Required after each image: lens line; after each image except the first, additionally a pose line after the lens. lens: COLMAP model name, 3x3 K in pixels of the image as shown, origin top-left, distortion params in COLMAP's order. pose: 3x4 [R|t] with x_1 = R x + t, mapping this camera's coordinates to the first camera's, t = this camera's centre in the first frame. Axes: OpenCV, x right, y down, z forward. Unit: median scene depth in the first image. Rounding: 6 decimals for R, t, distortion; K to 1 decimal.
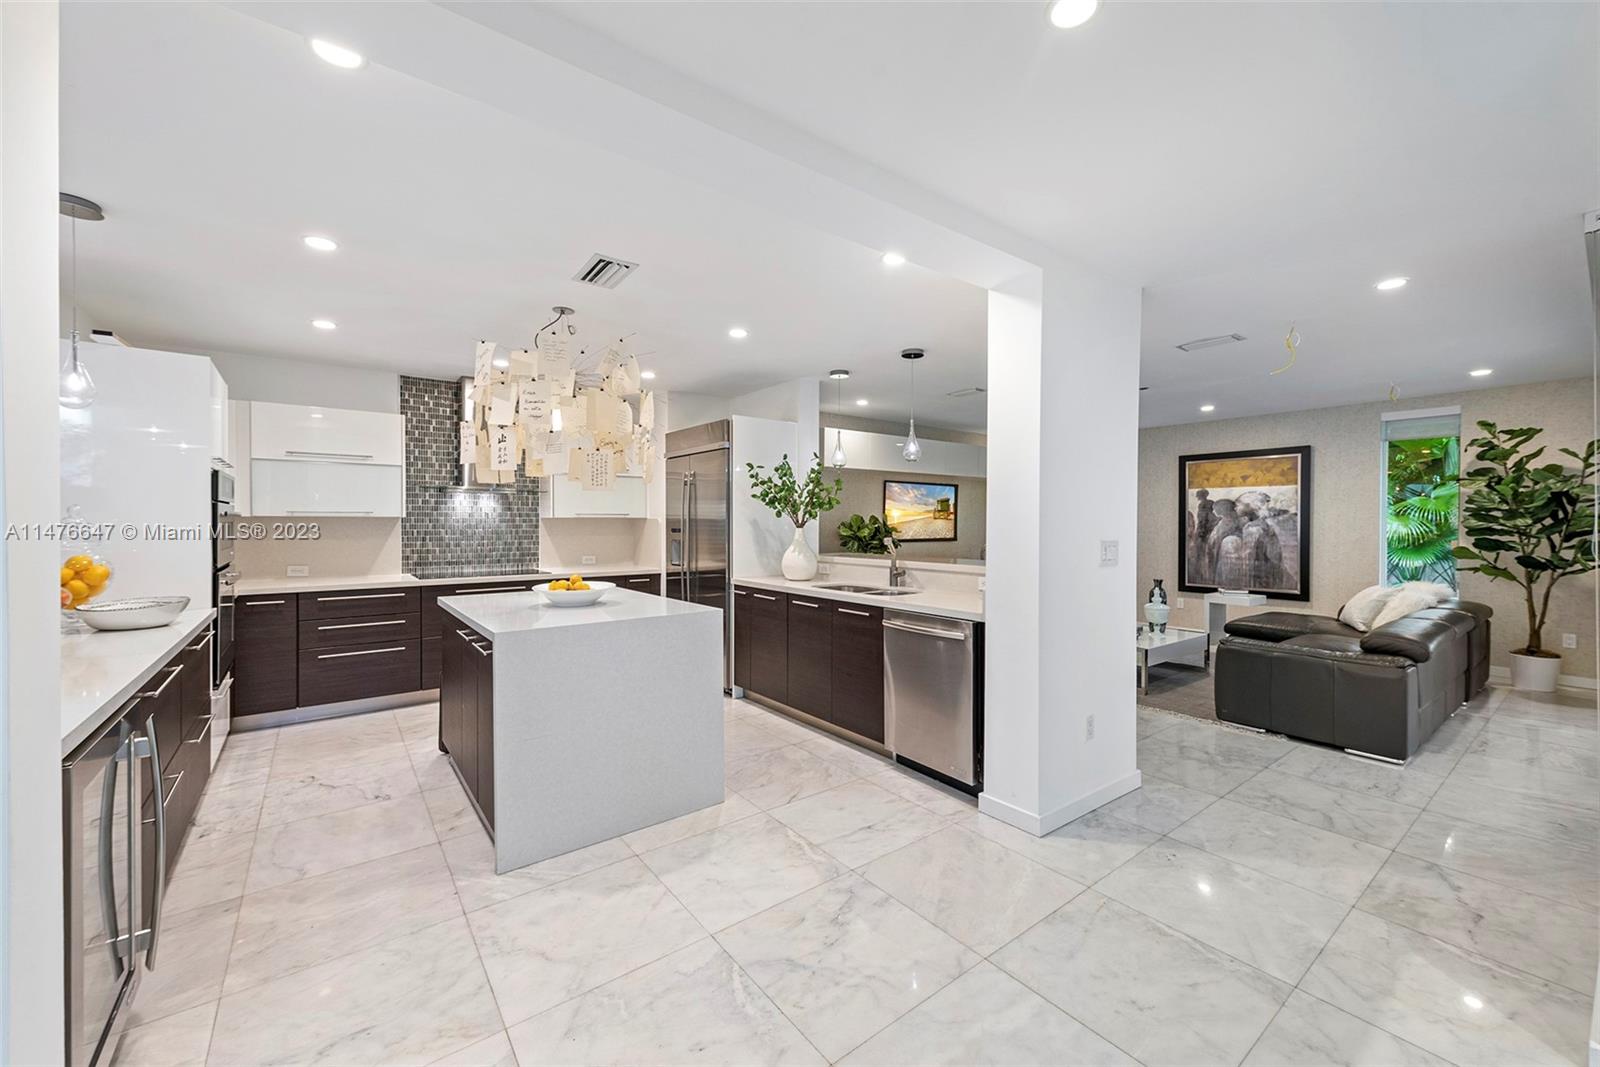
lens RADIAL K [[628.5, 0, 811.0], [0, 628.5, 523.2], [0, 0, 1]] dist [0.013117, -0.001628]
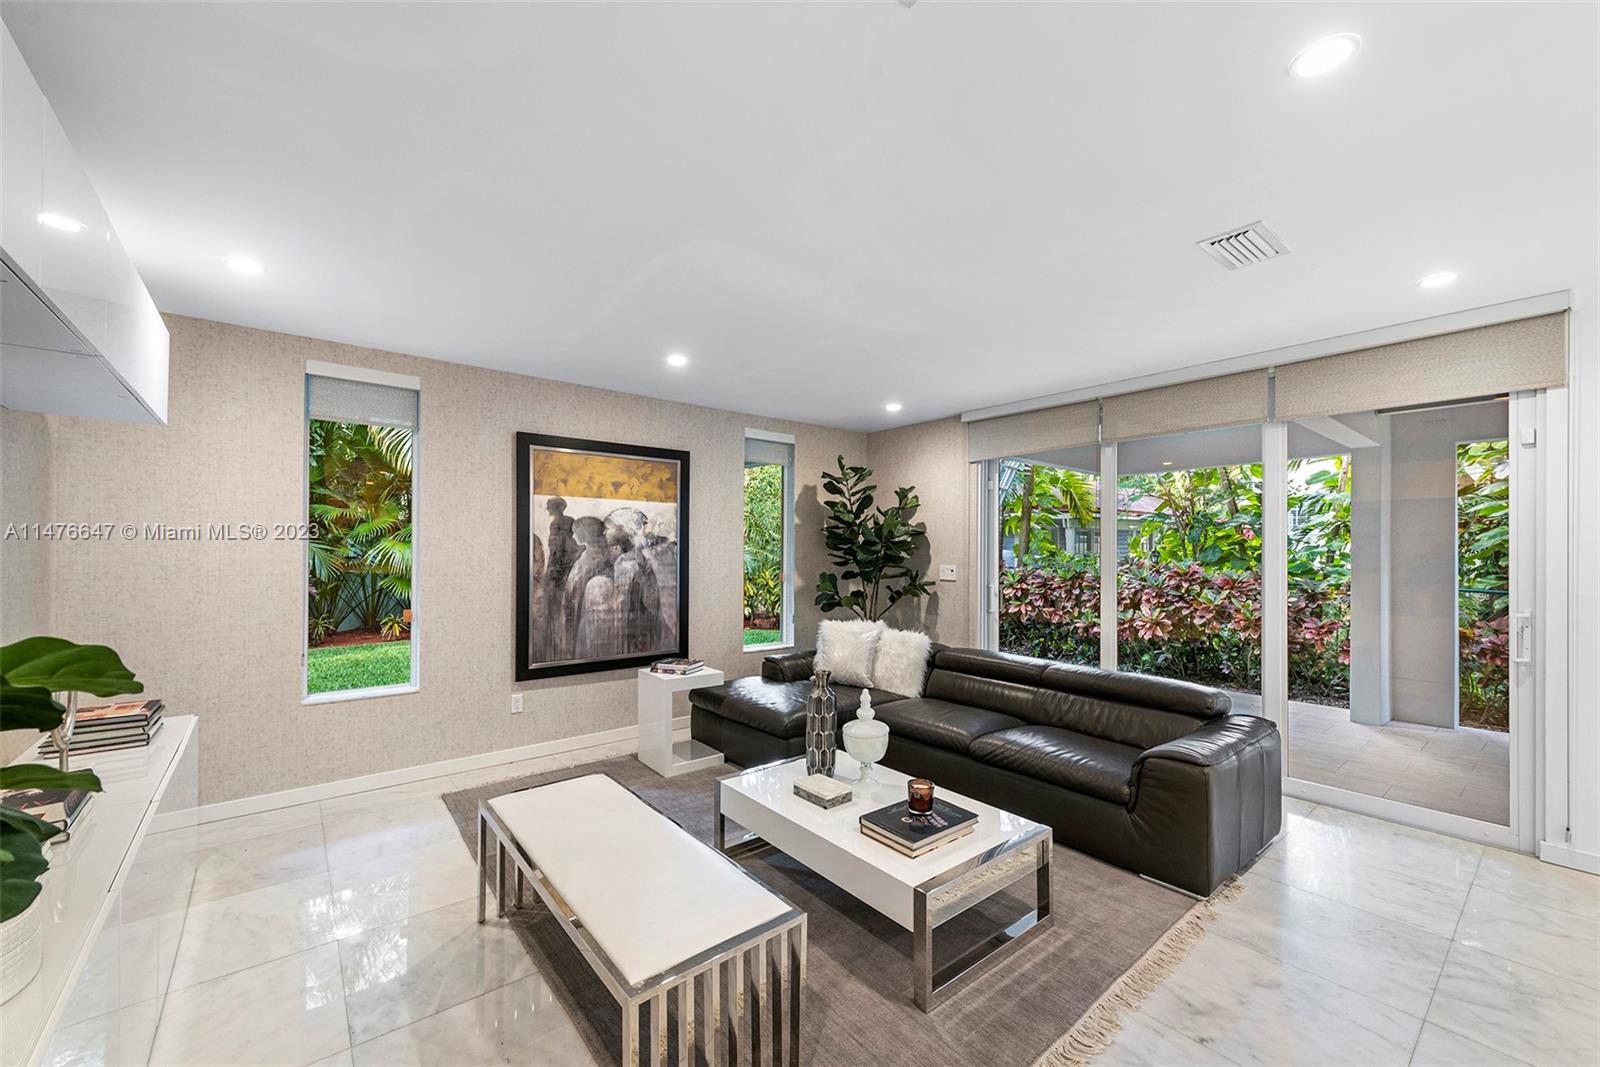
lens RADIAL K [[628.5, 0, 776.5], [0, 628.5, 547.9], [0, 0, 1]] dist [0.013117, -0.001628]
pose [[-0.021056, 0.004800, 0.999767, 0.052378], [-0.001483, 0.999987, -0.004832, -0.006761], [-0.999777, -0.001585, -0.021049, 1.117389]]
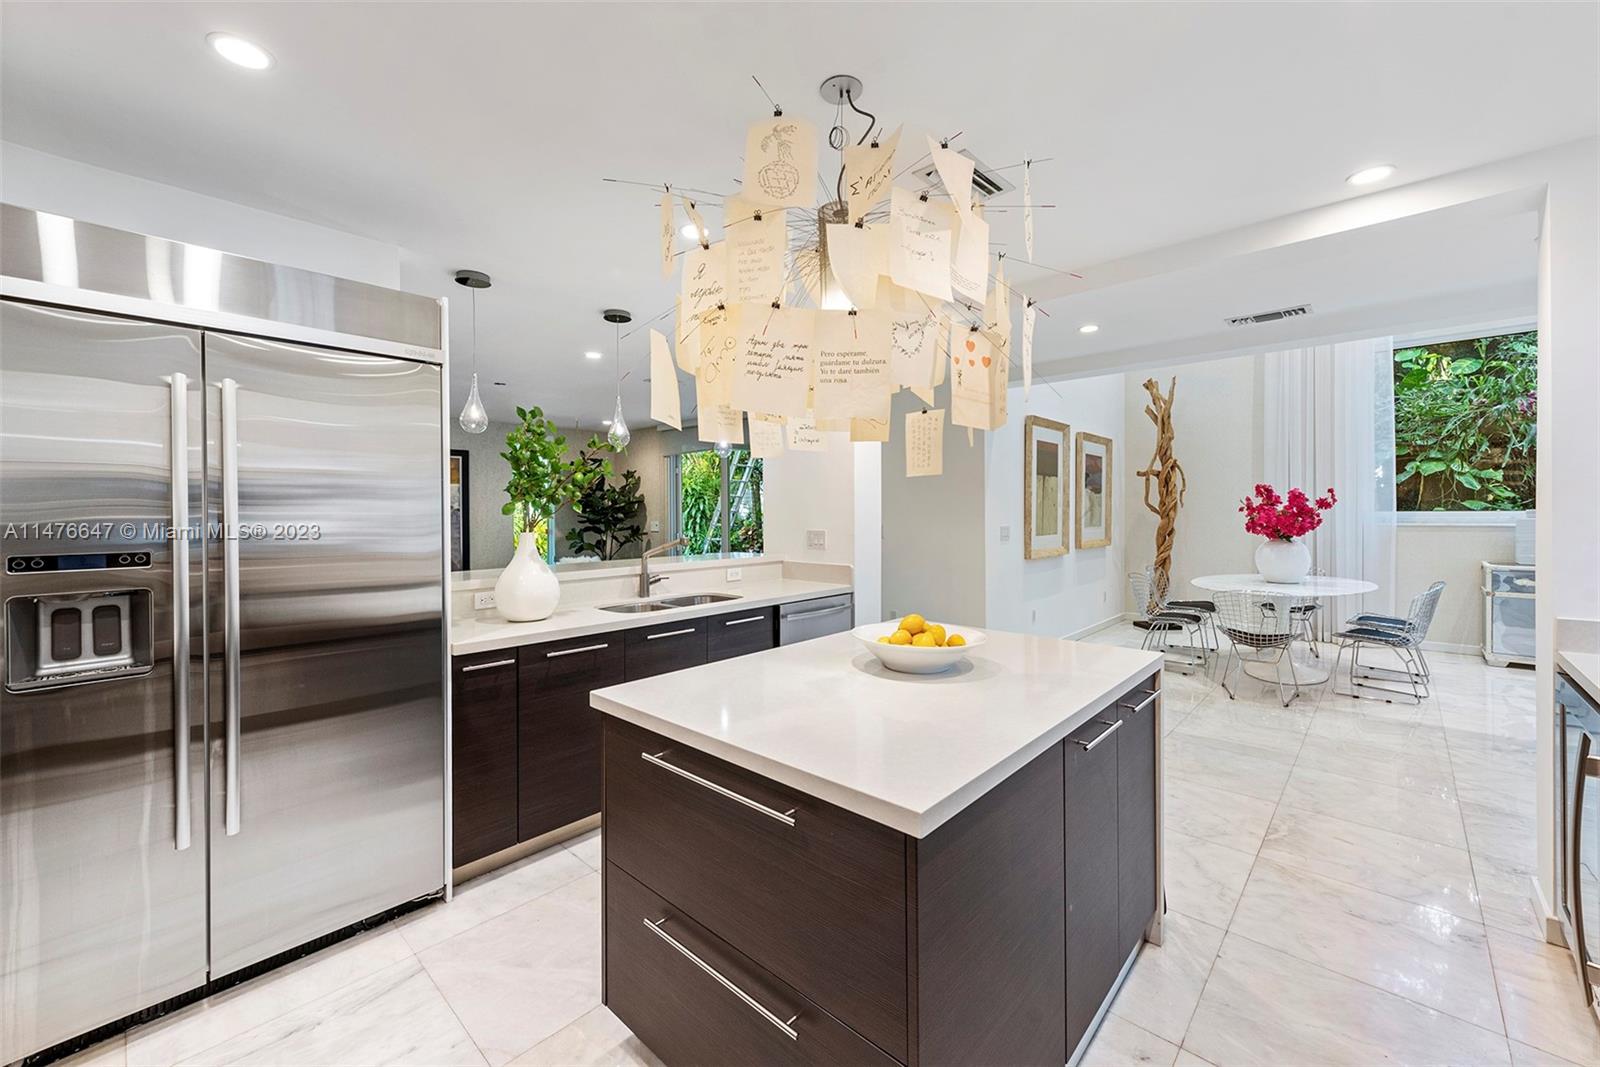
lens RADIAL K [[628.5, 0, 811.9], [0, 628.5, 517.6], [0, 0, 1]] dist [0.013117, -0.001628]
pose [[-0.169925, -0.008840, 0.985417, -0.552378], [0.009608, 0.999897, 0.010626, -0.007558], [-0.985410, 0.011274, -0.169822, 0.711575]]
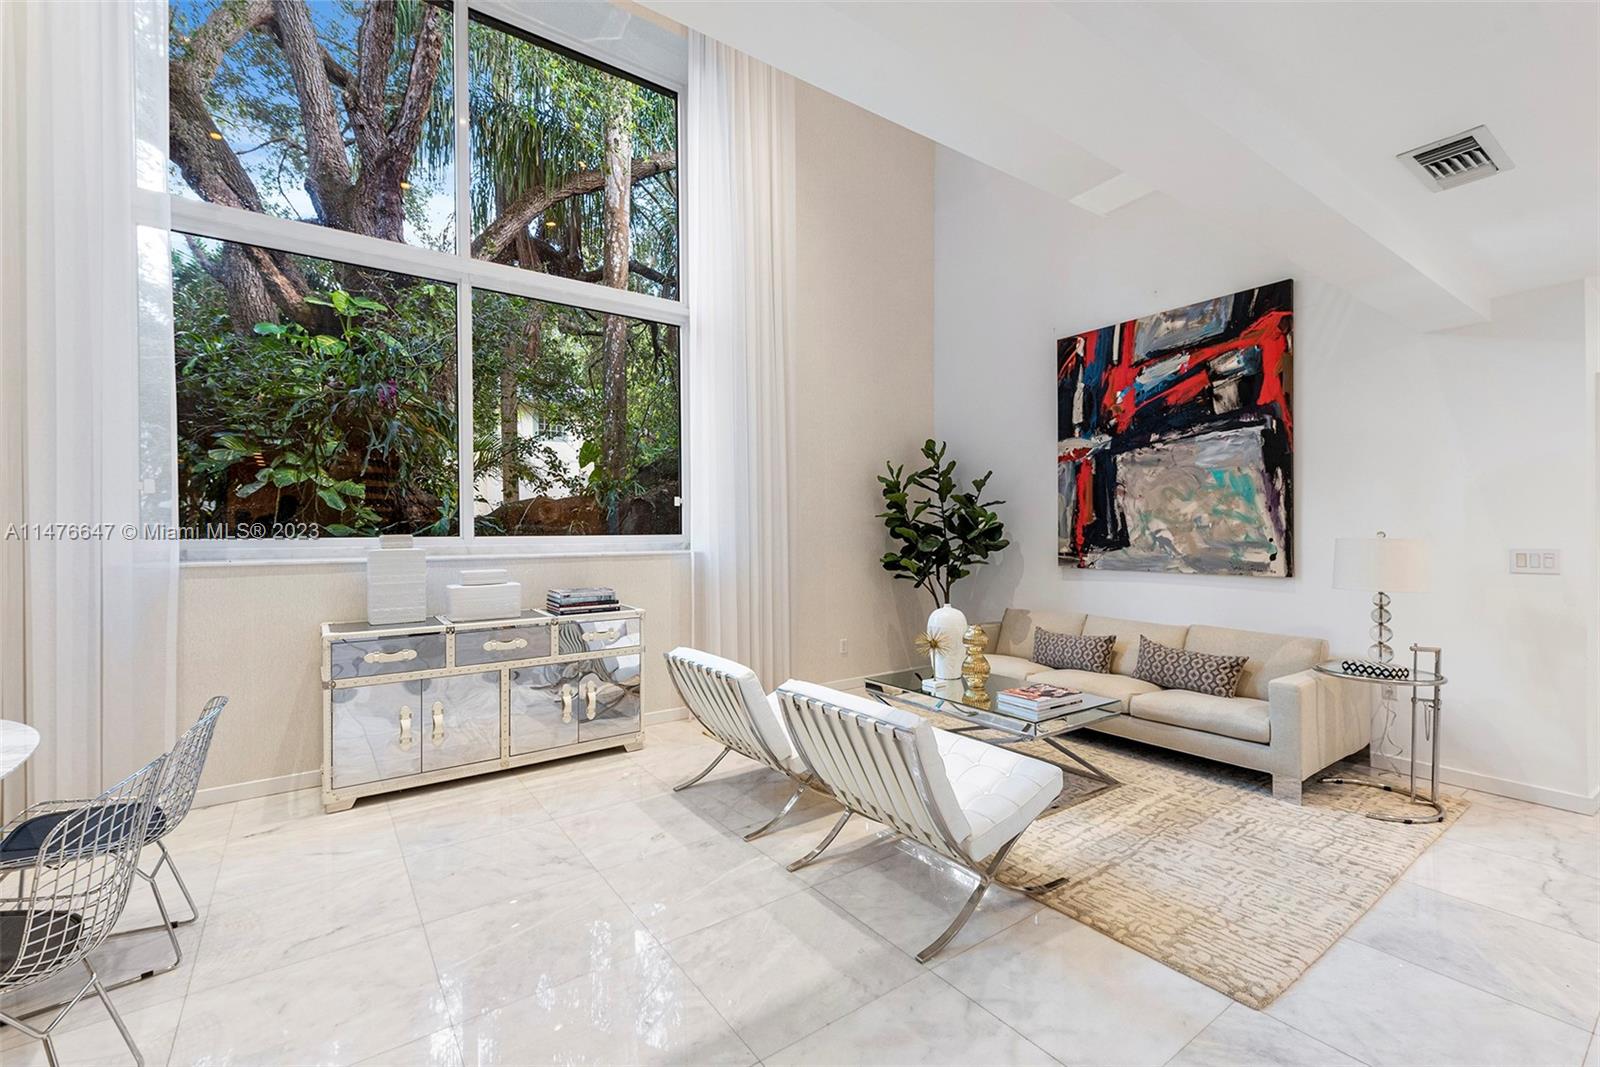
lens RADIAL K [[687.8, 0, 800.1], [0, 687.8, 528.5], [0, 0, 1]] dist [0.008888, -0.002946]
pose [[-0.999295, 0.008726, 0.036511, -0.175785], [0.008553, 0.999952, -0.004881, 0.002431], [-0.036551, -0.004565, -0.999321, 0.068624]]
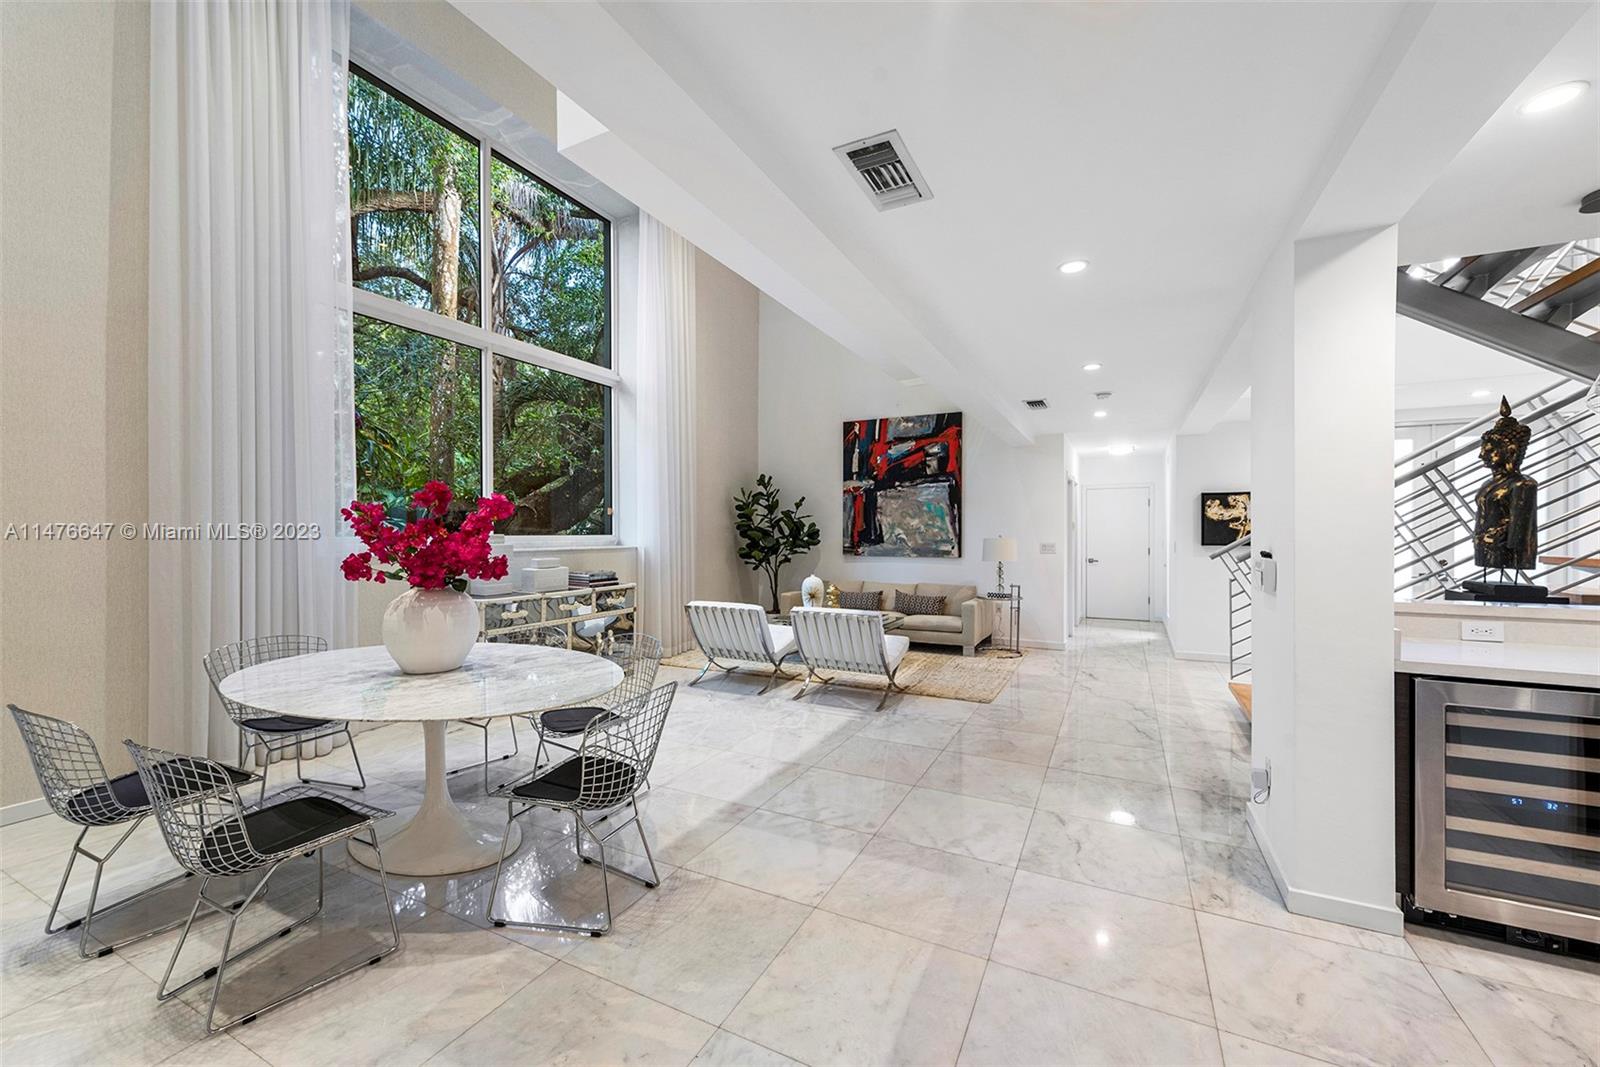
lens RADIAL K [[628.5, 0, 804.2], [0, 628.5, 525.4], [0, 0, 1]] dist [0.013117, -0.001628]
pose [[-0.902817, -0.002343, -0.430019, 0.249027], [0.001530, 0.999961, -0.008660, -0.003256], [0.430023, -0.008476, -0.902778, 0.425795]]
